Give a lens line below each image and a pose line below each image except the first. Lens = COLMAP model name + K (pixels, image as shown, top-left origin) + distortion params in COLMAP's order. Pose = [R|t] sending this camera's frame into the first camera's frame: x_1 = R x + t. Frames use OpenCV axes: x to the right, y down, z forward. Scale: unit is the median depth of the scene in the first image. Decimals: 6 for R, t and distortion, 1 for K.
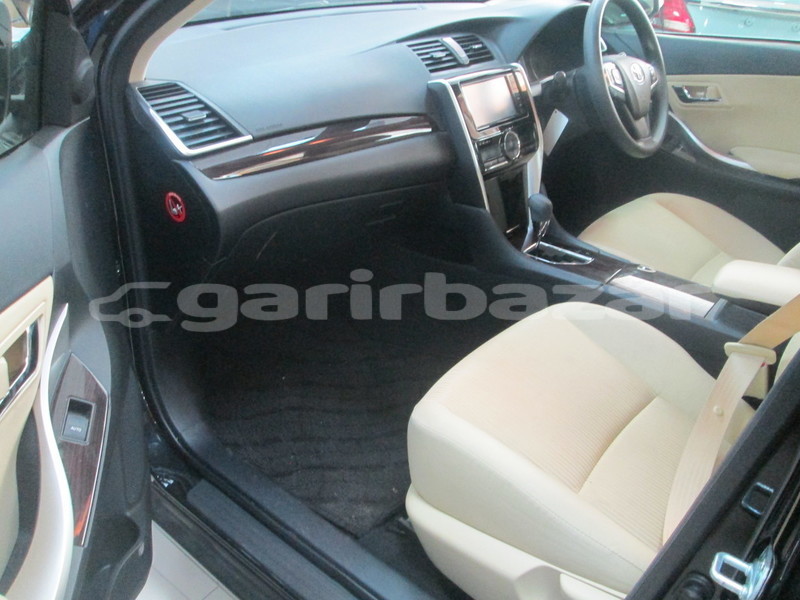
lens RADIAL K [[665.8, 0, 397.7], [0, 665.8, 297.9], [0, 0, 1]] dist [-0.006006, -0.003840]
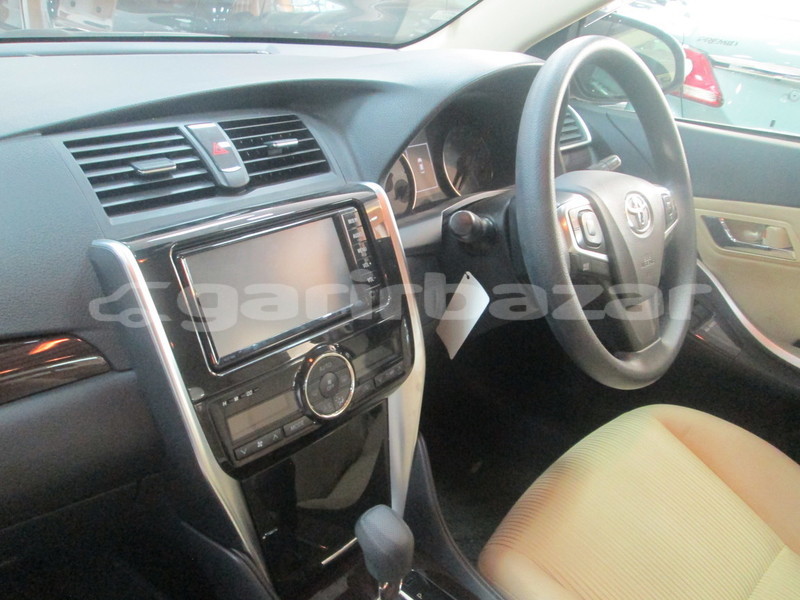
lens RADIAL K [[665.8, 0, 401.4], [0, 665.8, 301.2], [0, 0, 1]] dist [-0.006006, -0.003840]
pose [[0.998376, 0.056947, 0.001381, 0.200413], [-0.056808, 0.997147, -0.049713, -0.248695], [-0.004208, 0.049554, 0.998763, 0.544135]]
